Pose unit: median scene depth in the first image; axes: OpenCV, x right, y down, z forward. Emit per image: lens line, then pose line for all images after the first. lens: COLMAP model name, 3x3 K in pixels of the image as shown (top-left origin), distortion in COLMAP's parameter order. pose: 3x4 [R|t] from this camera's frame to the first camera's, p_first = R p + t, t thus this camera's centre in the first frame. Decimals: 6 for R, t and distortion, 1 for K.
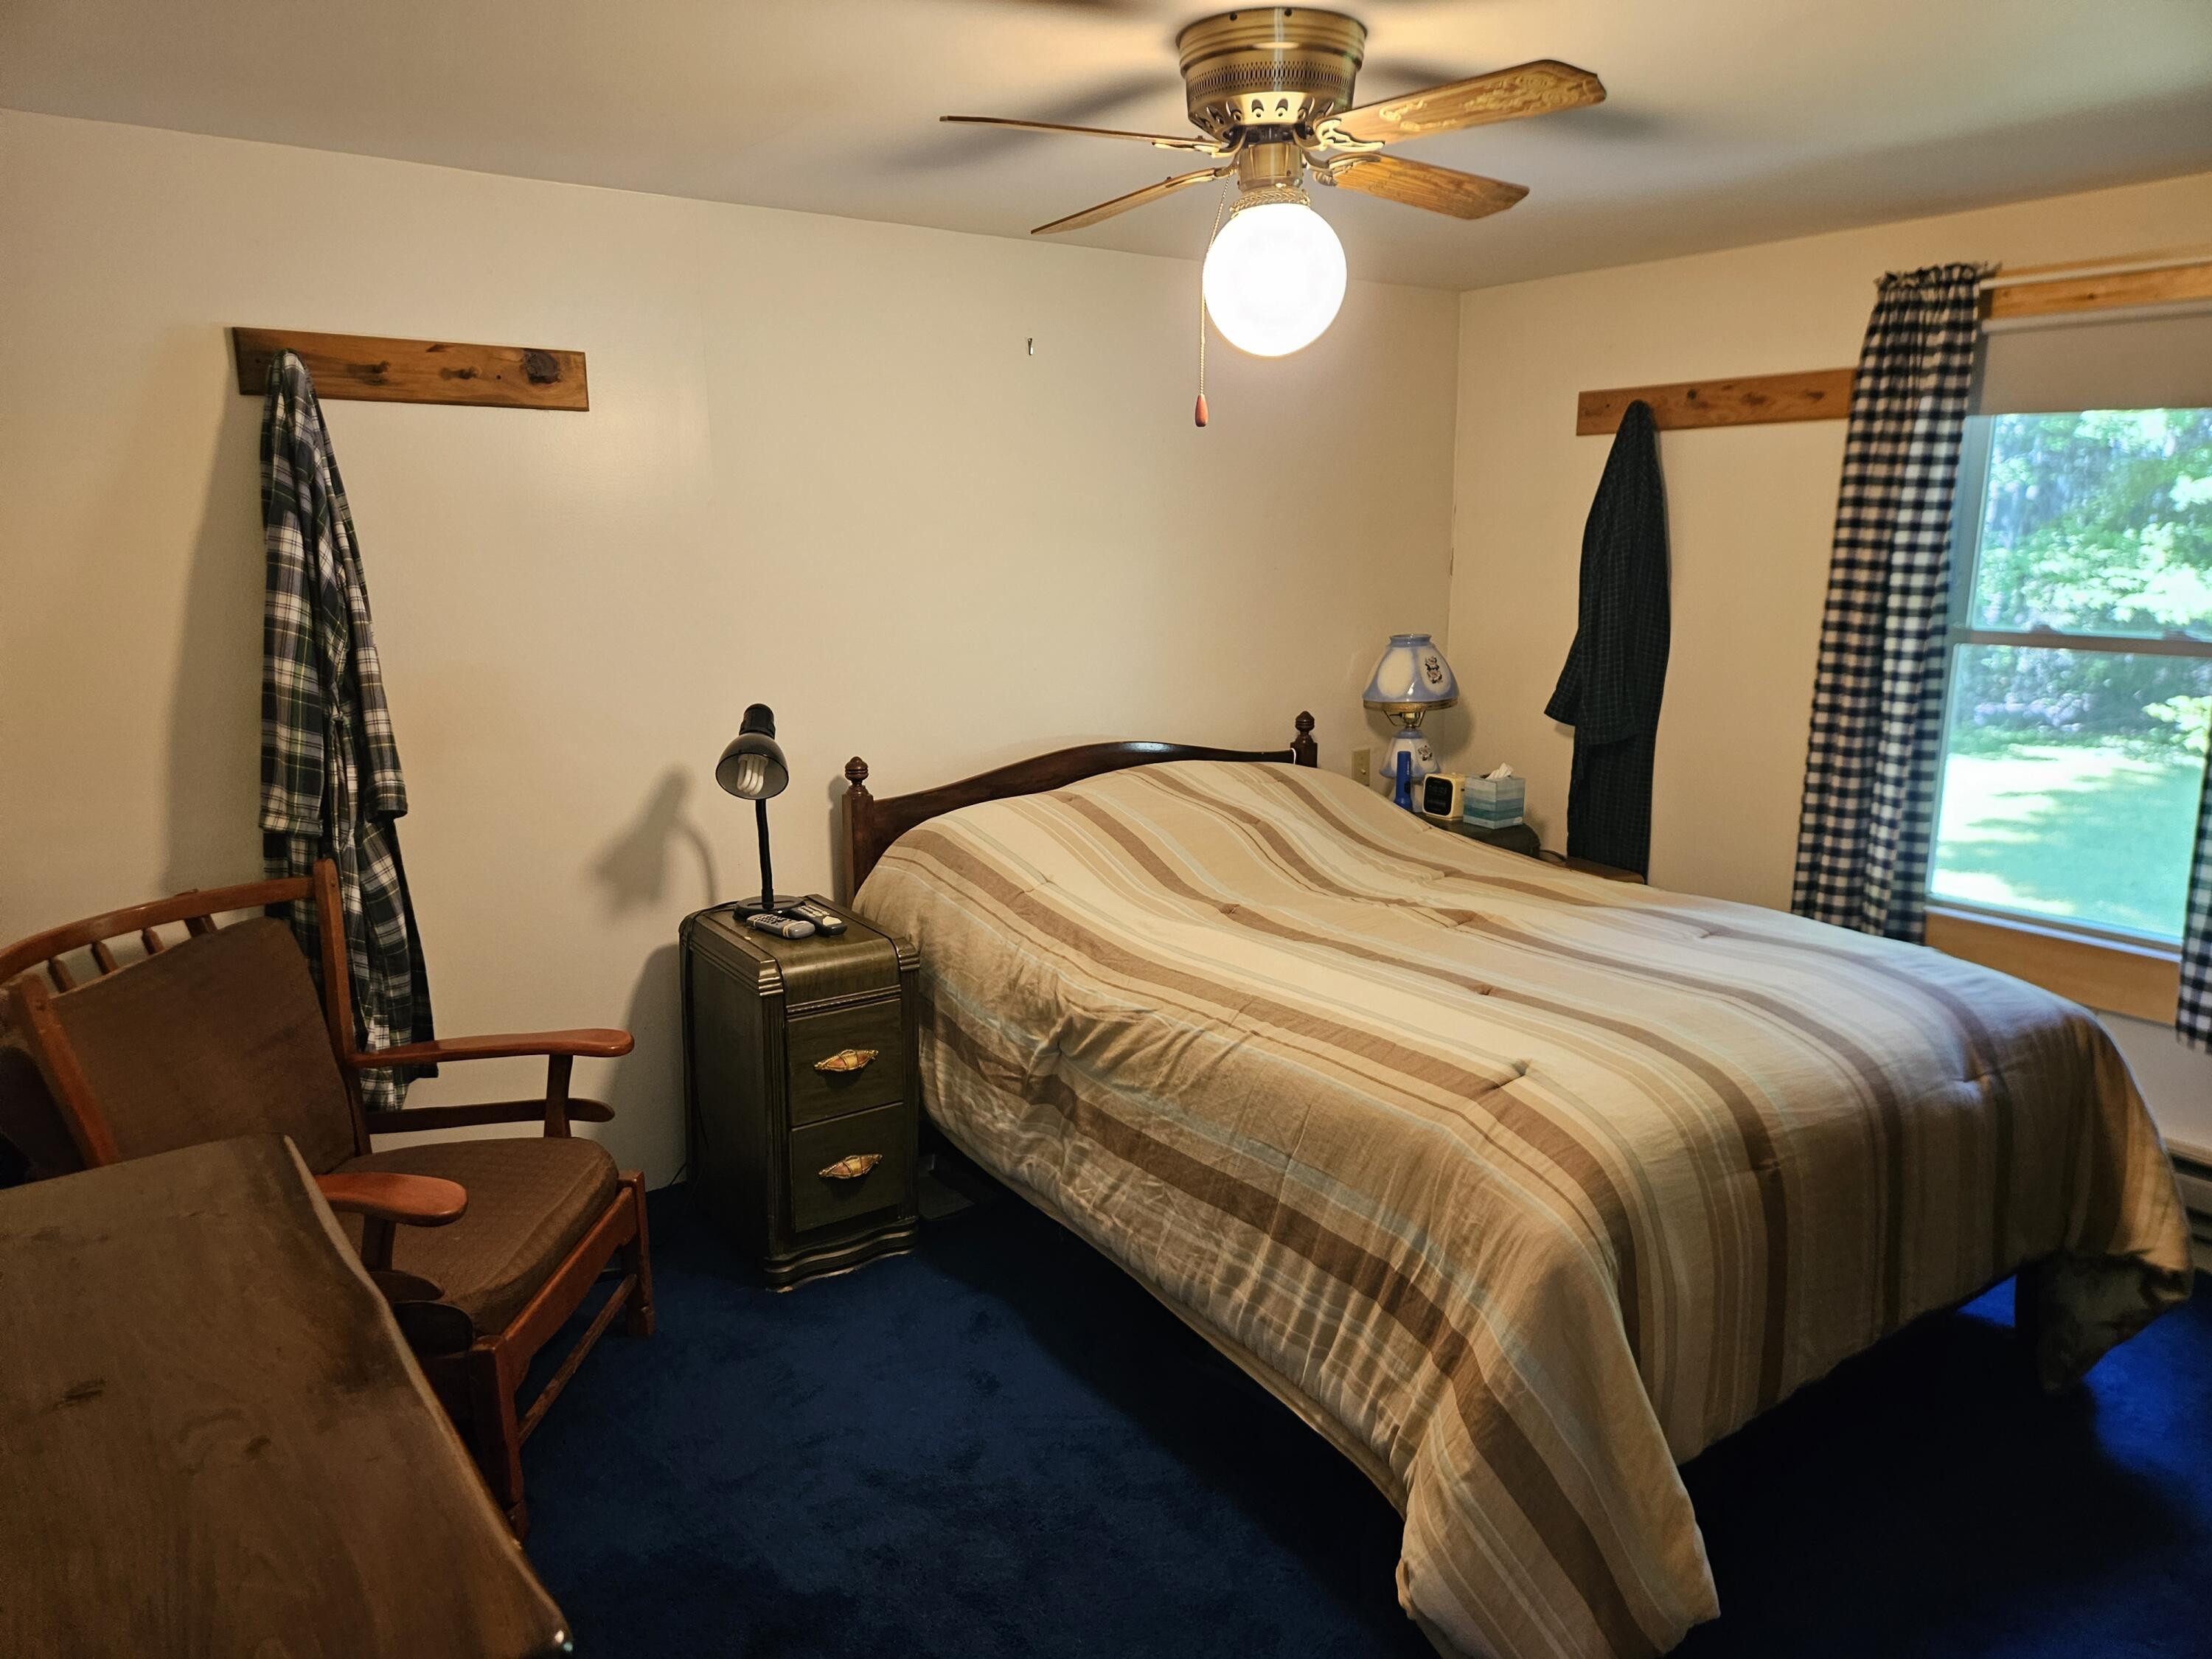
lens RADIAL K [[1484.4, 0, 1106.5], [0, 1484.4, 822.2], [0, 0, 1]] dist [0.068906, -0.054625]
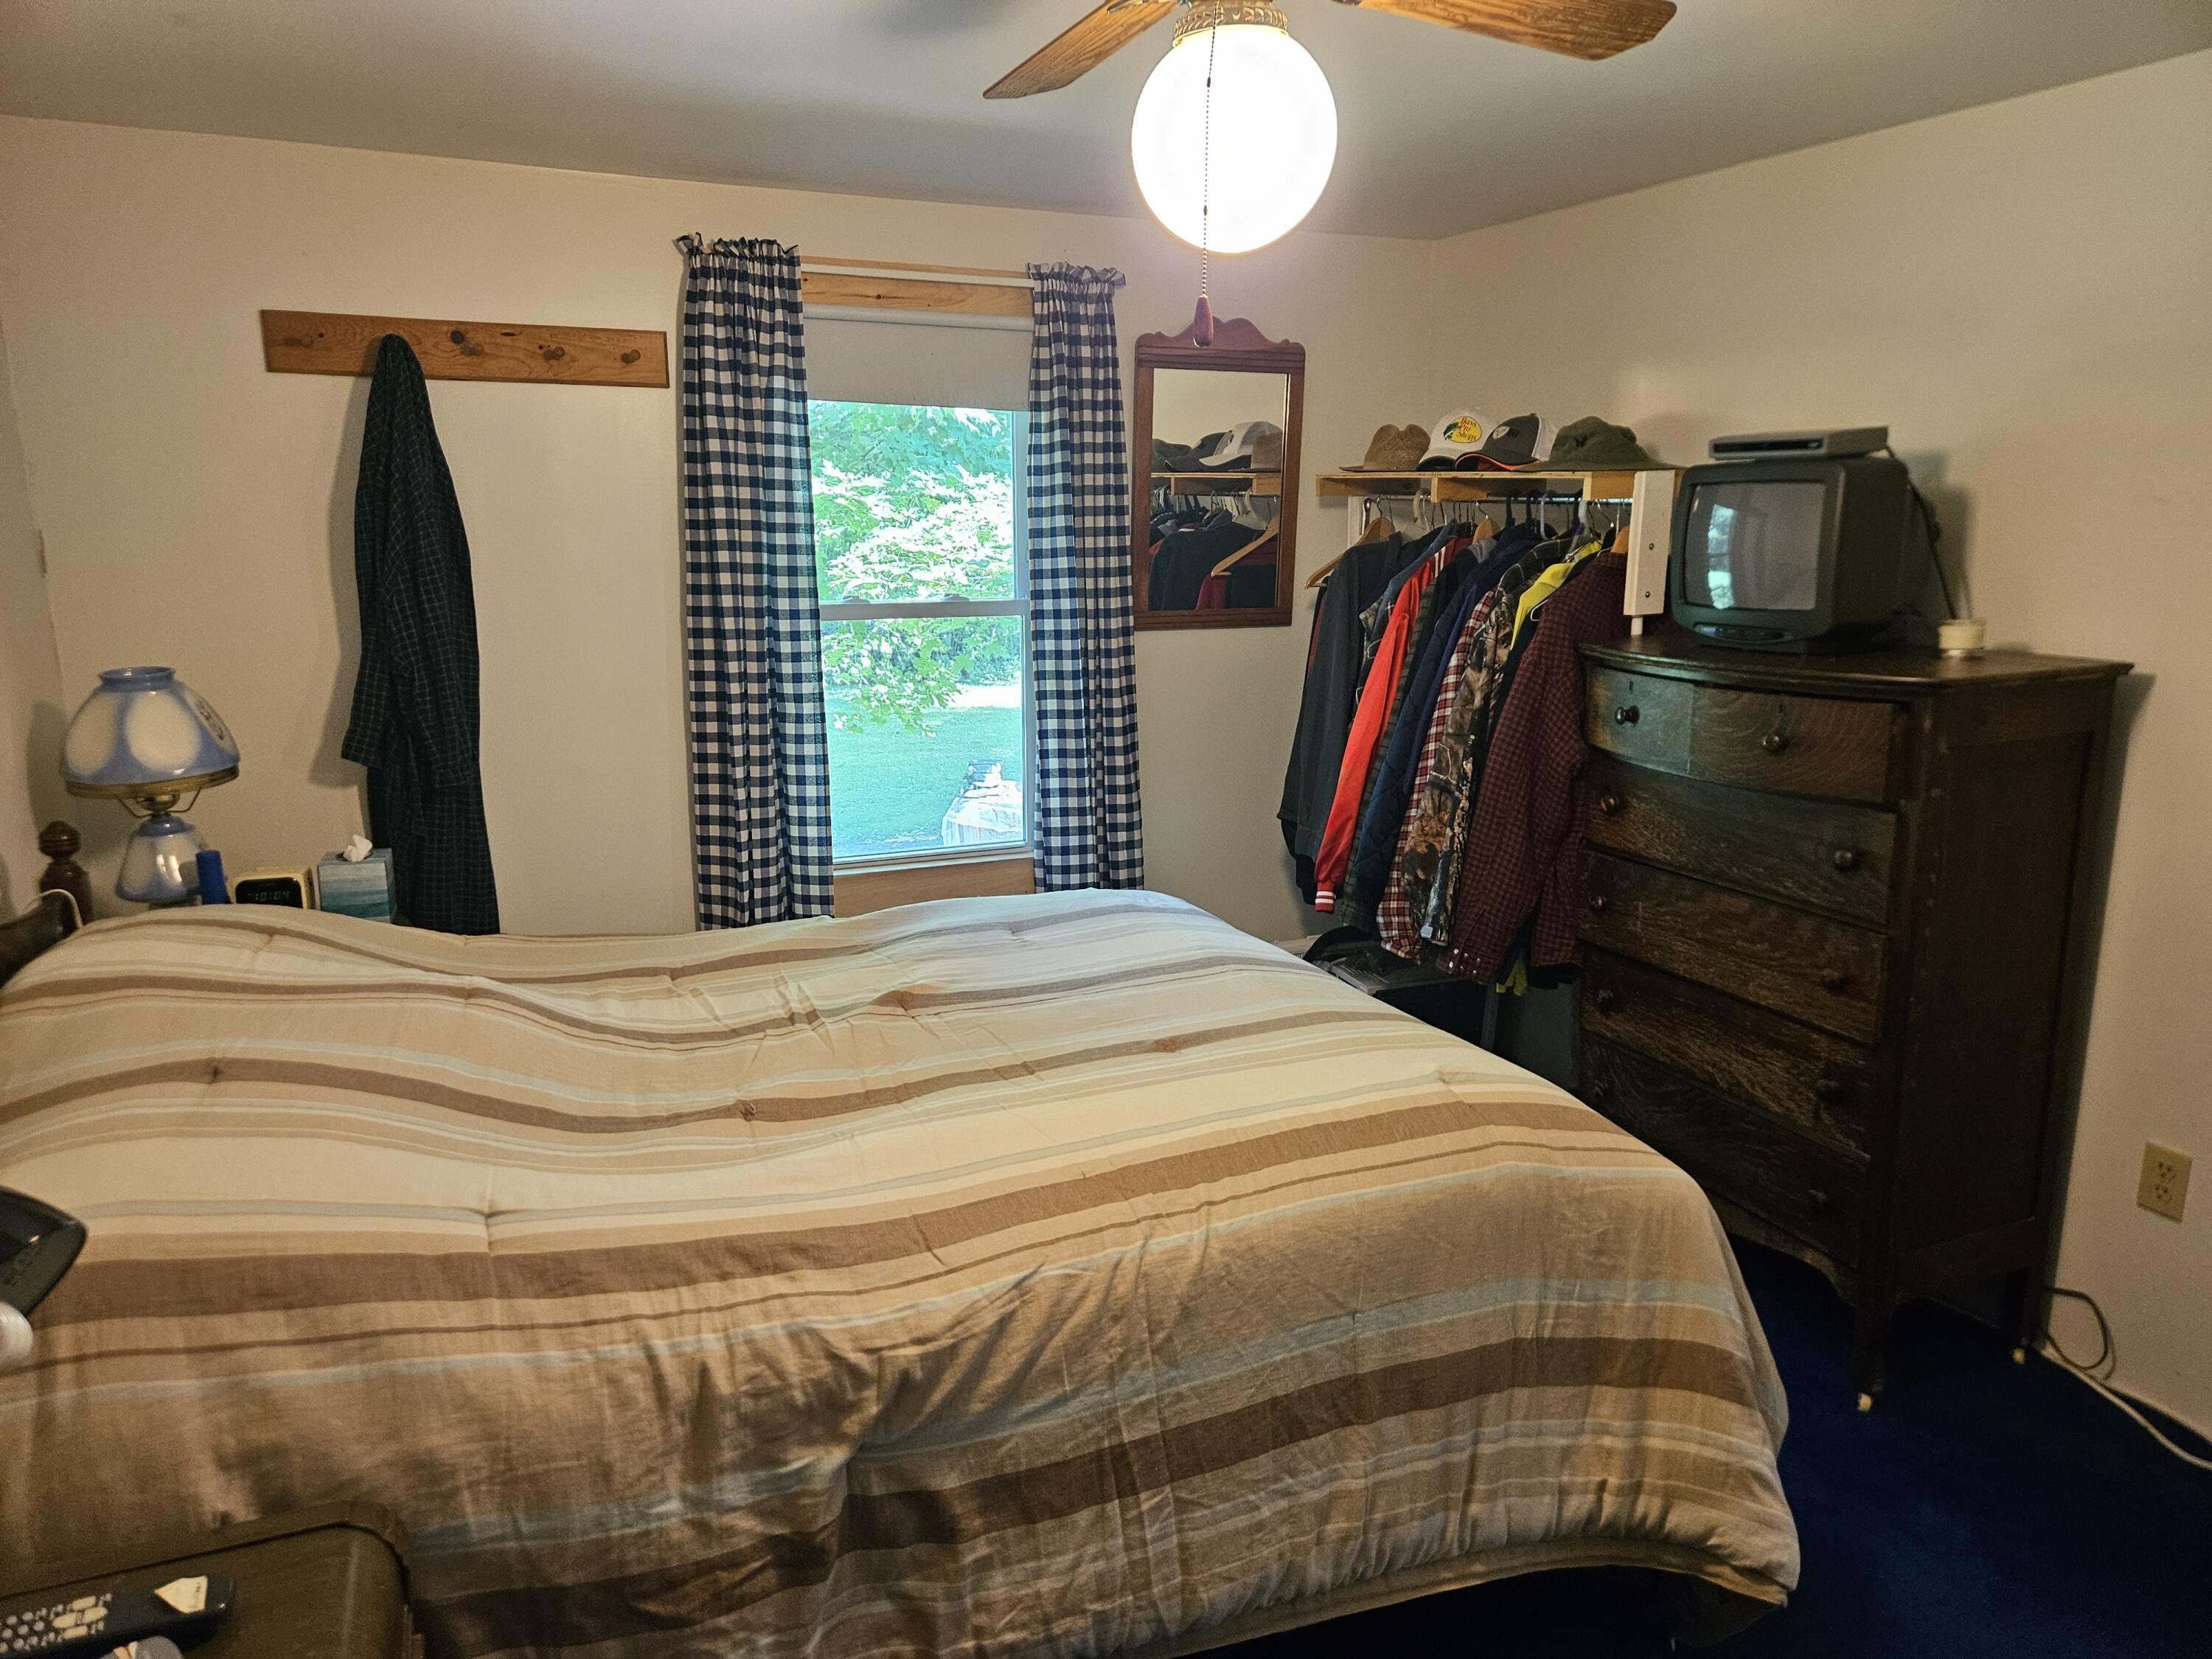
lens RADIAL K [[1484.4, 0, 1103.5], [0, 1484.4, 821.1], [0, 0, 1]] dist [0.068906, -0.054625]
pose [[0.217199, -0.198382, 0.955756, -0.435393], [0.189024, 0.969145, 0.158205, -0.124437], [-0.957651, 0.146299, 0.247996, 0.650717]]
